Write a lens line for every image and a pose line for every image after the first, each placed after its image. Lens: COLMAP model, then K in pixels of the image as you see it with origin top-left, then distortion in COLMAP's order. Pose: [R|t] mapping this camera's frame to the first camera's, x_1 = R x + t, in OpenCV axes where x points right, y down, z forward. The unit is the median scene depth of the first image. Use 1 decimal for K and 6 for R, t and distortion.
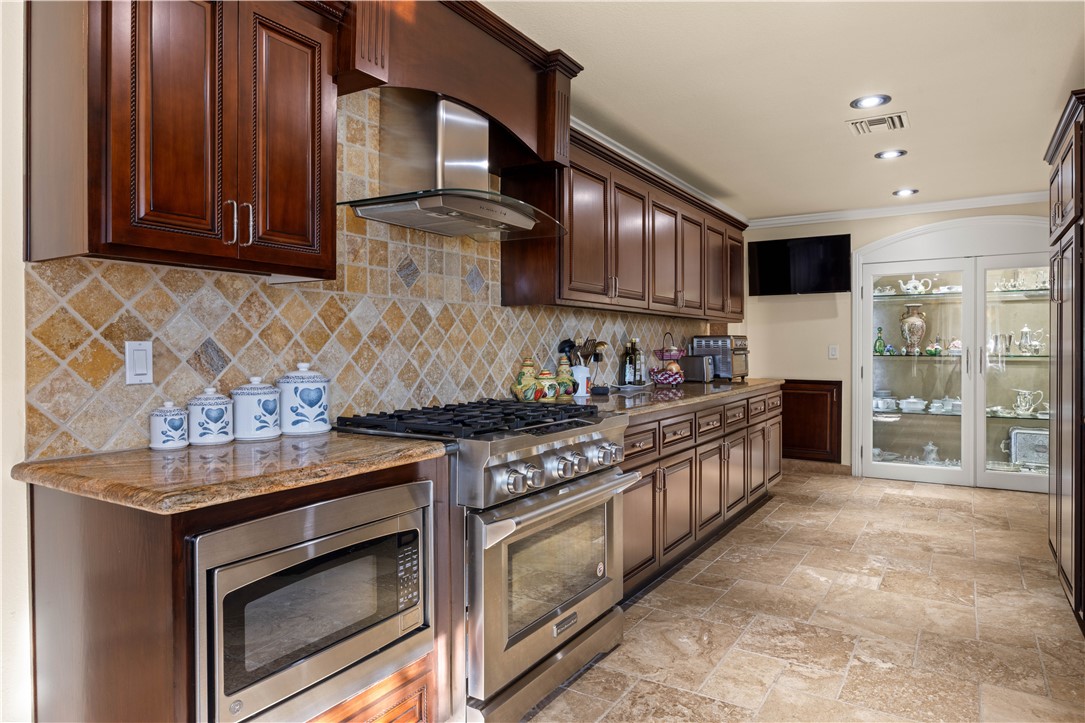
lens RADIAL K [[654.6, 0, 542.0], [0, 654.6, 348.6], [0, 0, 1]] dist [-0.009695, 0.001046]
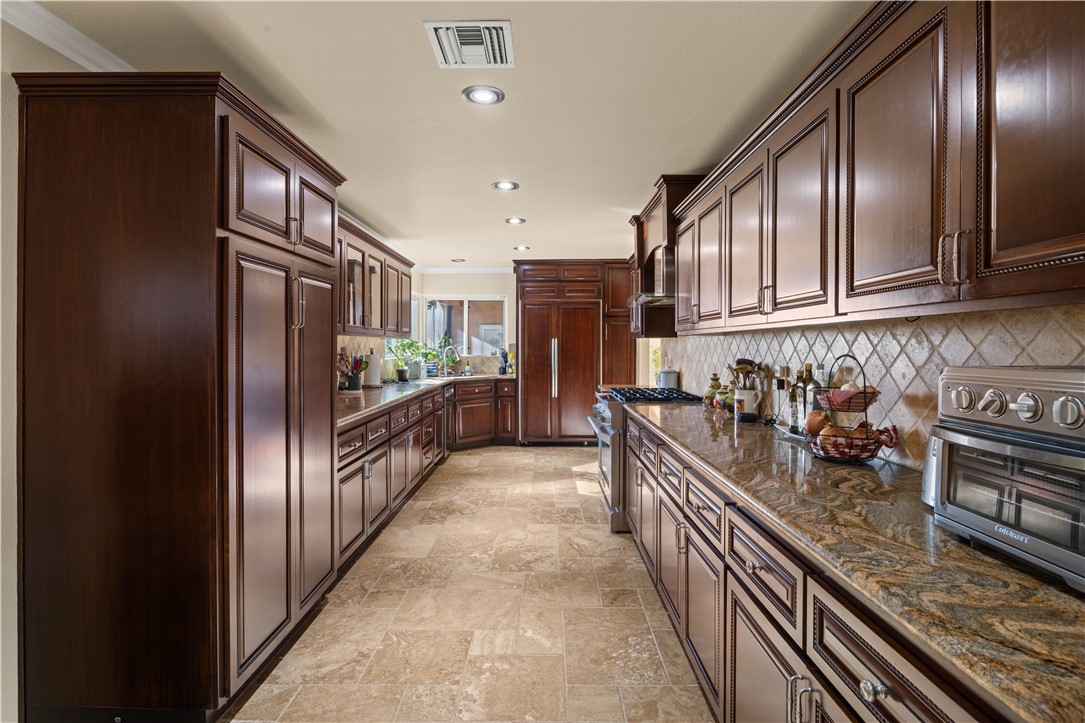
lens RADIAL K [[526.5, 0, 542.7], [0, 526.5, 356.0], [0, 0, 1]] dist [-0.011533, 0.000283]
pose [[-0.840613, 0.010380, -0.541537, 0.948872], [-0.001366, 0.999773, 0.021283, -0.047209], [0.541635, 0.018631, -0.840407, 1.906337]]
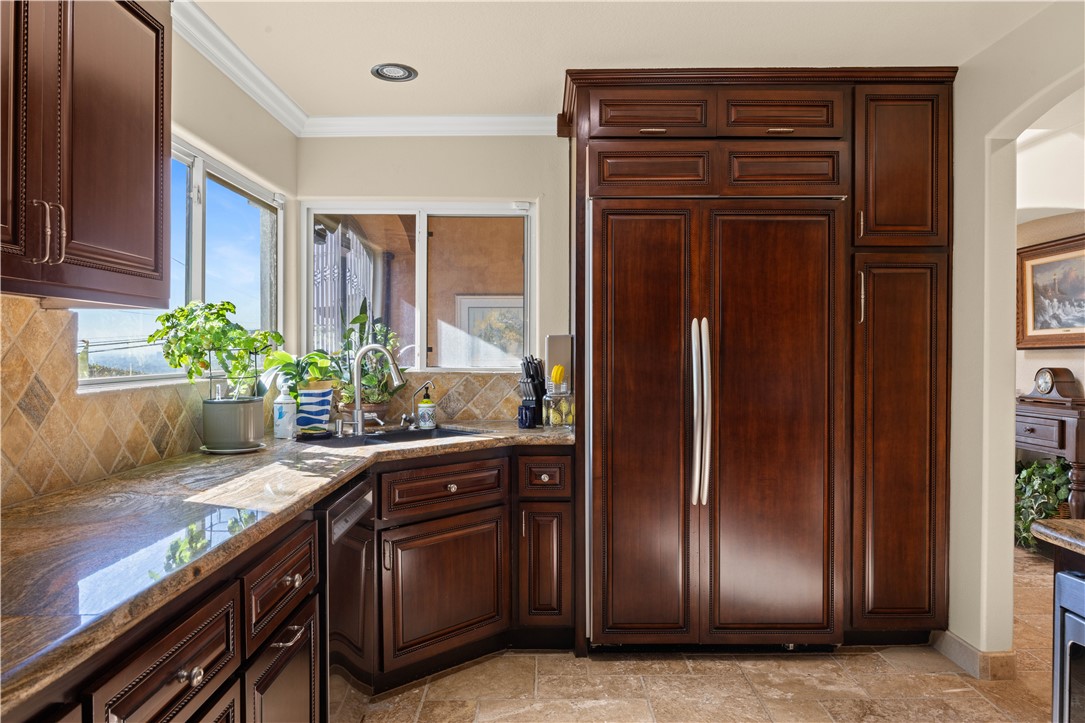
lens RADIAL K [[755.8, 0, 540.9], [0, 755.8, 356.6], [0, 0, 1]] dist [-0.003545, 0.002161]
pose [[-0.840096, 0.008234, -0.542376, 0.588826], [-0.000566, 0.999871, 0.016055, -0.041584], [0.542438, 0.013794, -0.839983, 1.140808]]
